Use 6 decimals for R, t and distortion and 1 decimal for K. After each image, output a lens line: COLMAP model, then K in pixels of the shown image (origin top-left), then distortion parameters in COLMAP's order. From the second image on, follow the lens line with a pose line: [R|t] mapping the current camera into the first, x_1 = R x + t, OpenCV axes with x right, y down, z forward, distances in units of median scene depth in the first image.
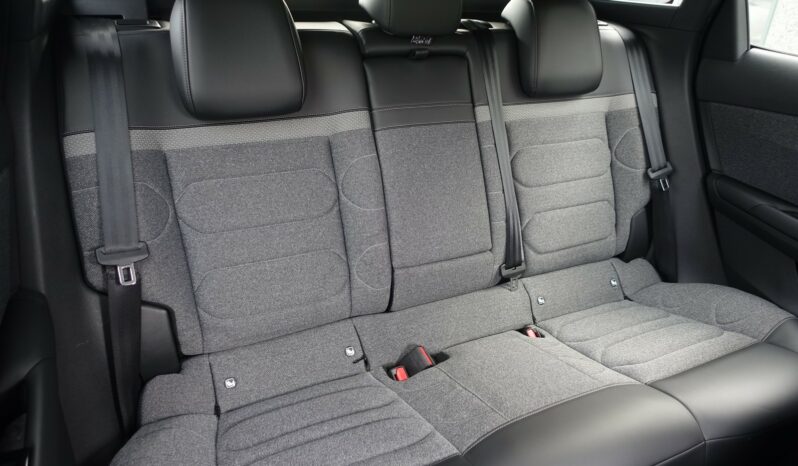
lens RADIAL K [[548.3, 0, 399.0], [0, 548.3, 233.0], [0, 0, 1]] dist [-0.003414, 0.000095]
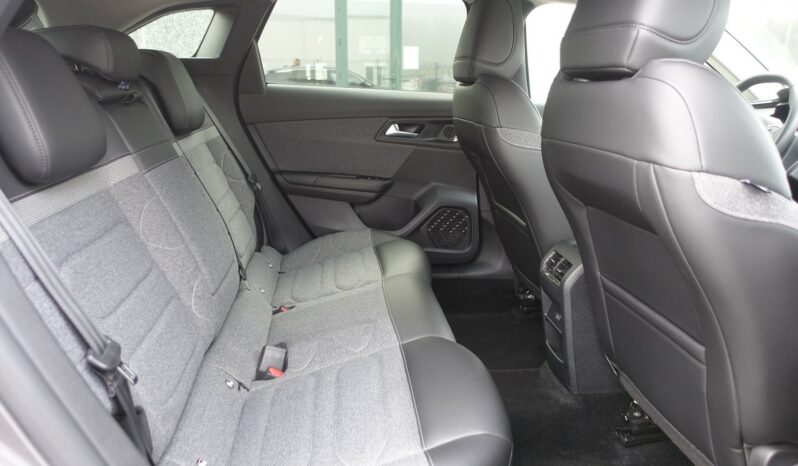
lens RADIAL K [[548.3, 0, 399.0], [0, 548.3, 233.0], [0, 0, 1]] dist [-0.003414, 0.000095]
pose [[0.330125, -0.299171, 0.895273, -0.628700], [0.432664, 0.890905, 0.138170, -0.025020], [-0.838940, 0.341739, 0.423550, 0.195808]]
